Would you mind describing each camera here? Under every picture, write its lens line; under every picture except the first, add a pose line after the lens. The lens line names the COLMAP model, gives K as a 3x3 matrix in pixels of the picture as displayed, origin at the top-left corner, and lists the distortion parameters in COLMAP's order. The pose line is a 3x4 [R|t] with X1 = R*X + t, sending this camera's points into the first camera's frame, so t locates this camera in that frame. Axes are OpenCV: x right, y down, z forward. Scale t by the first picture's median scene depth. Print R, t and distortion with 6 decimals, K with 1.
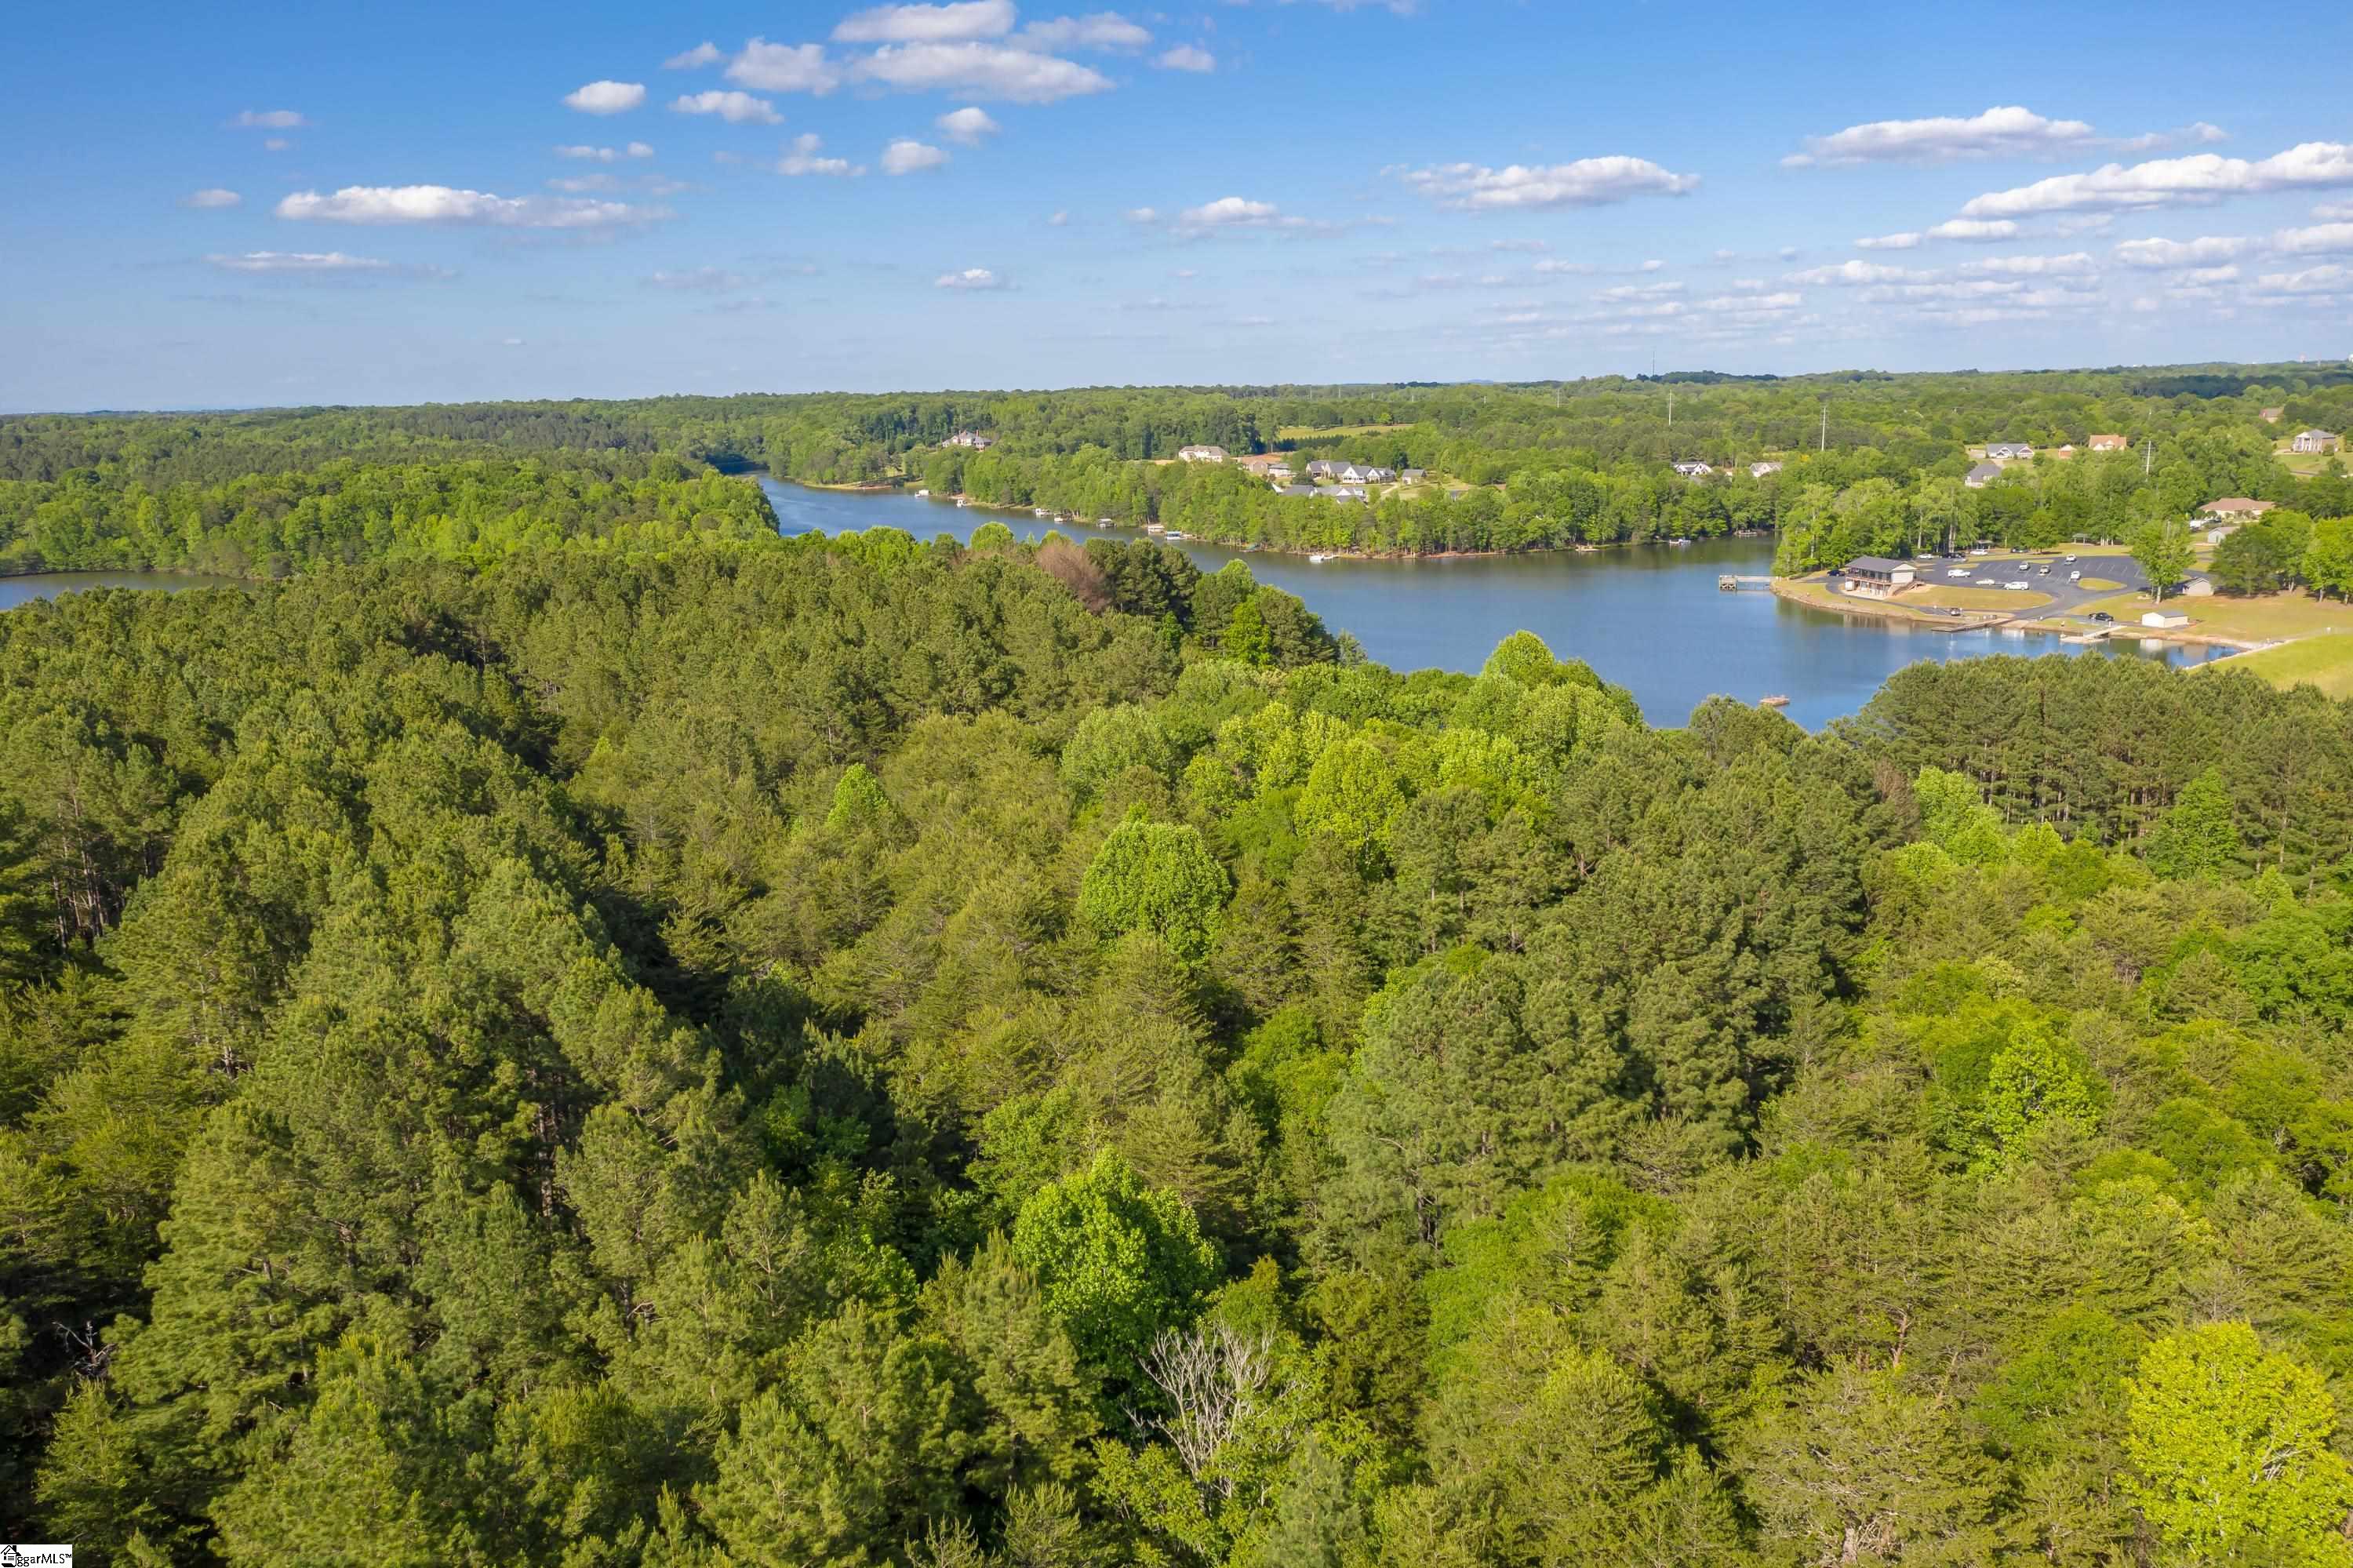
lens RADIAL K [[1862.4, 0, 1176.5], [0, 1862.4, 784.0], [0, 0, 1]] dist [-0.006940, 0.006211]
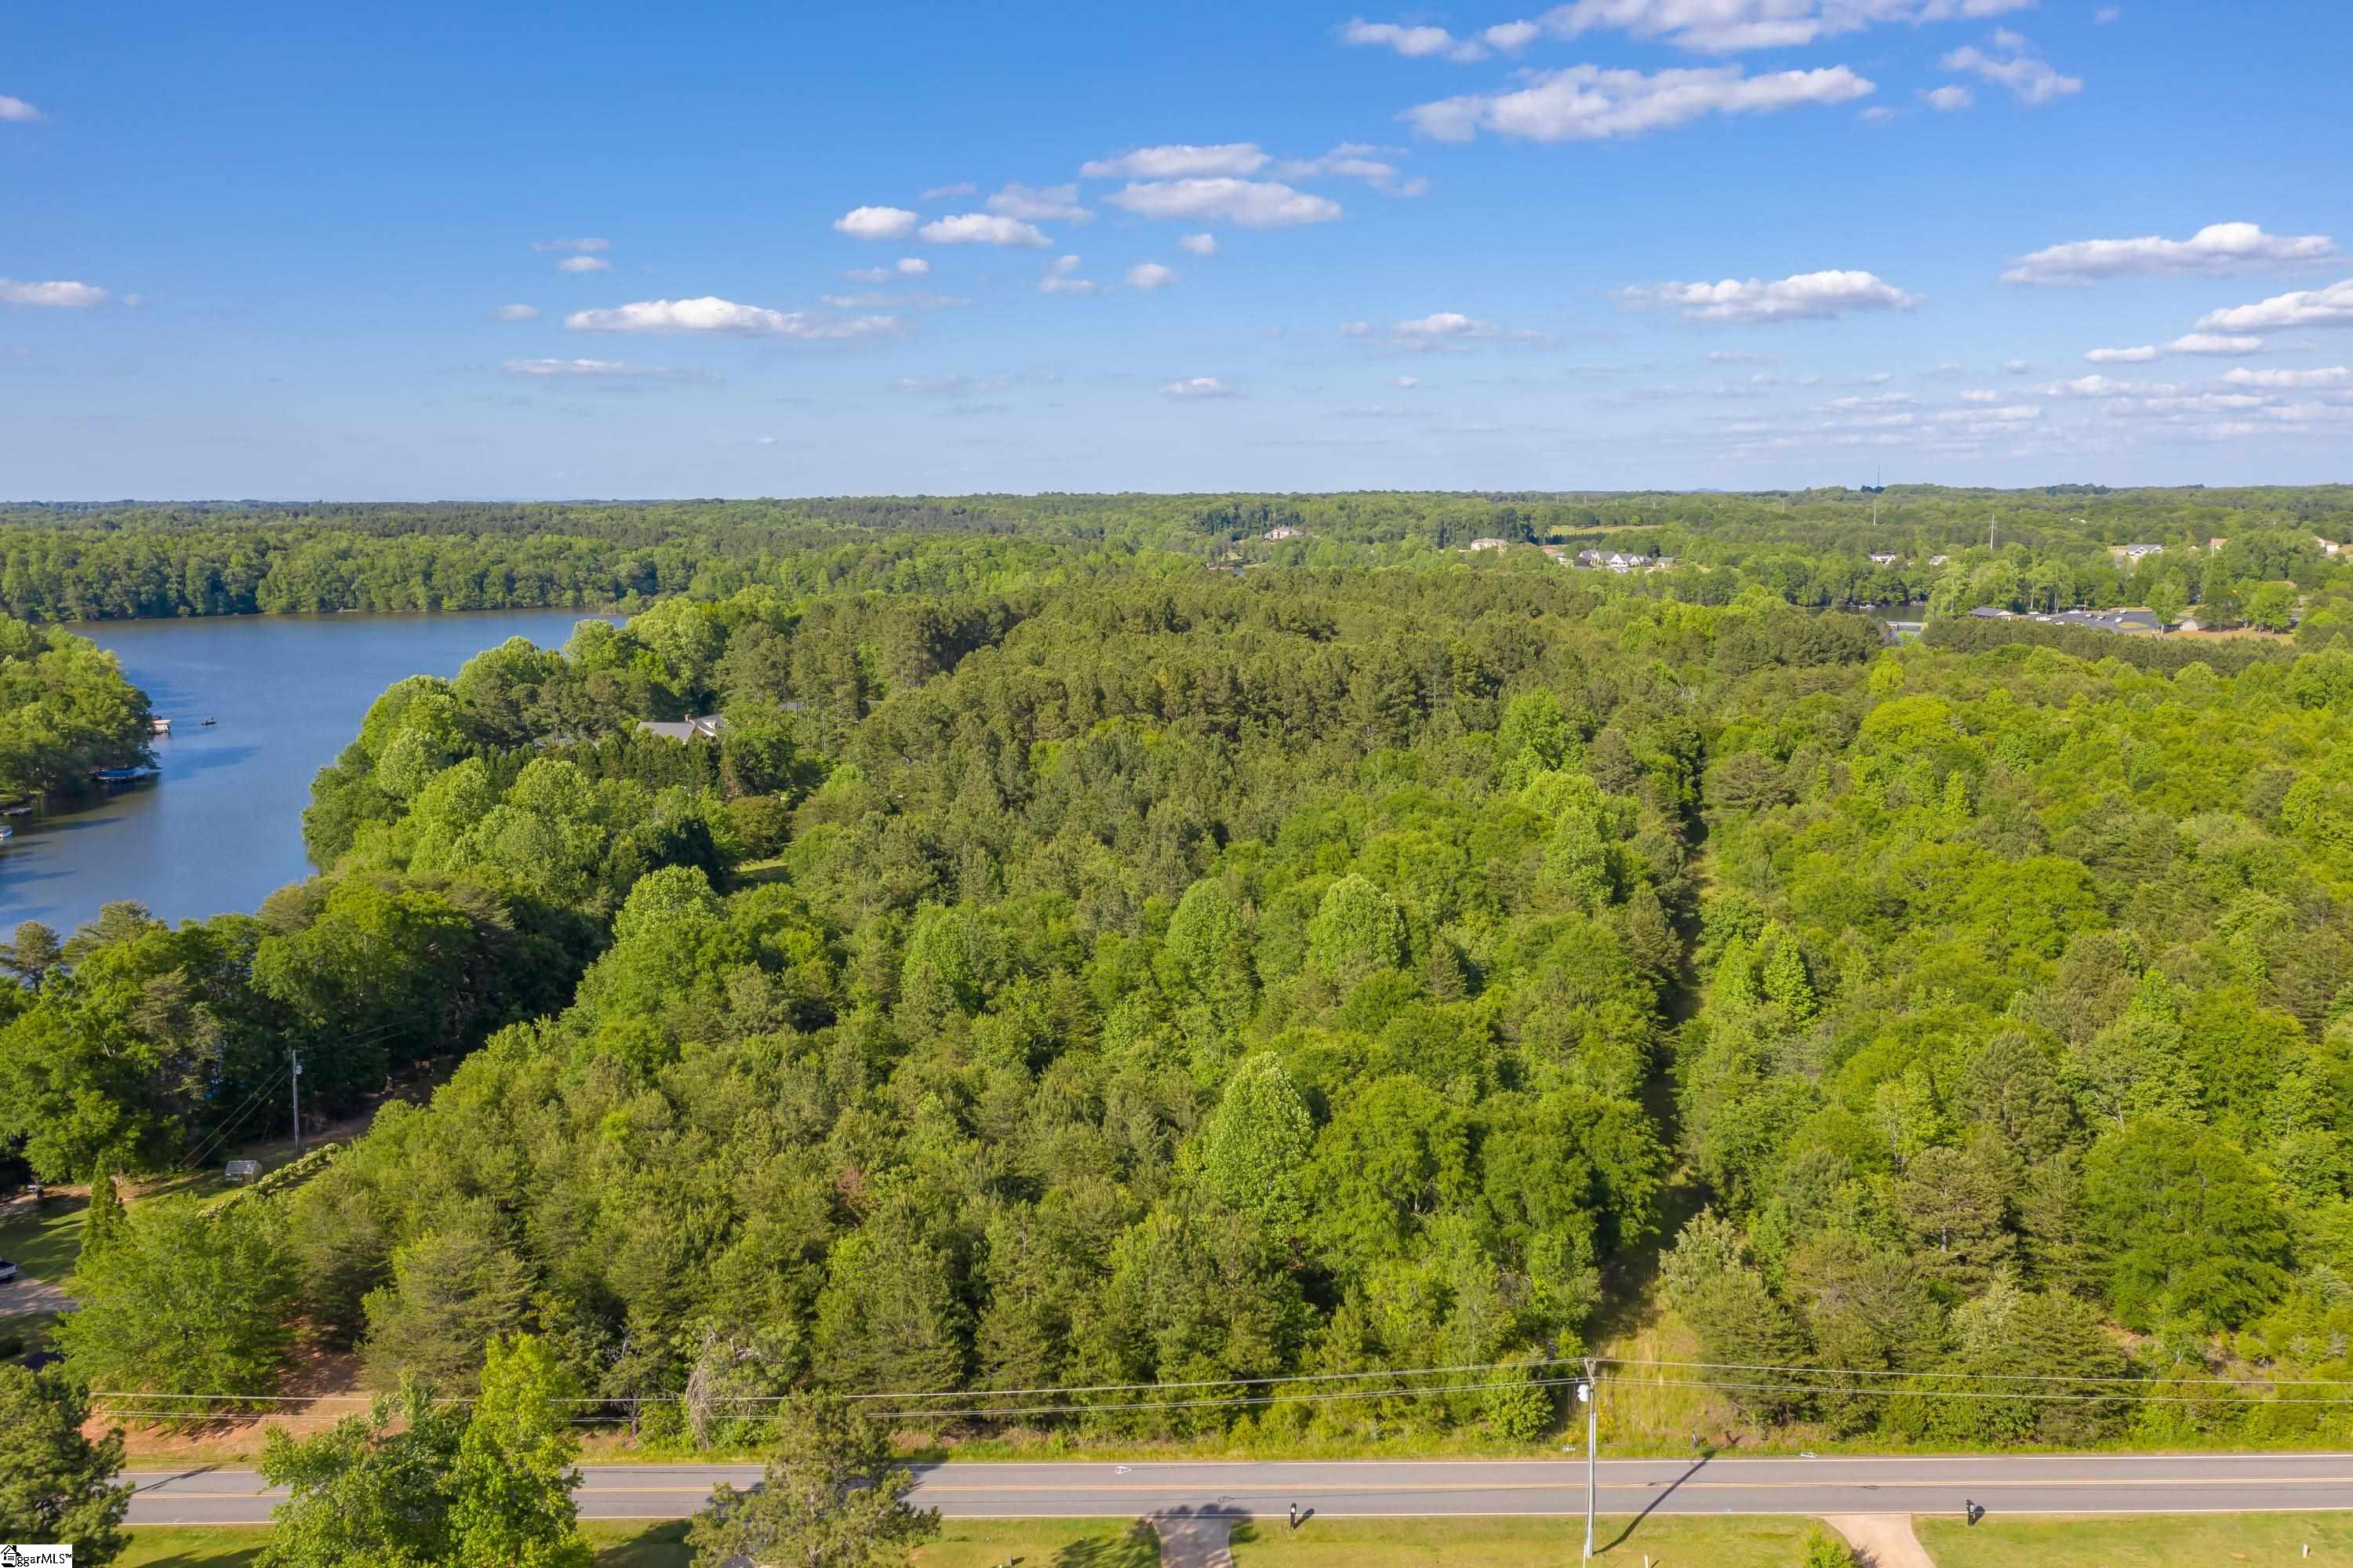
lens RADIAL K [[1882.2, 0, 1172.7], [0, 1882.2, 658.6], [0, 0, 1]] dist [-0.008012, 0.004096]
pose [[0.993138, 0.021917, -0.114877, -0.046483], [-0.035610, 0.992311, -0.118538, 0.052069], [0.111395, 0.121816, 0.986282, -0.245049]]
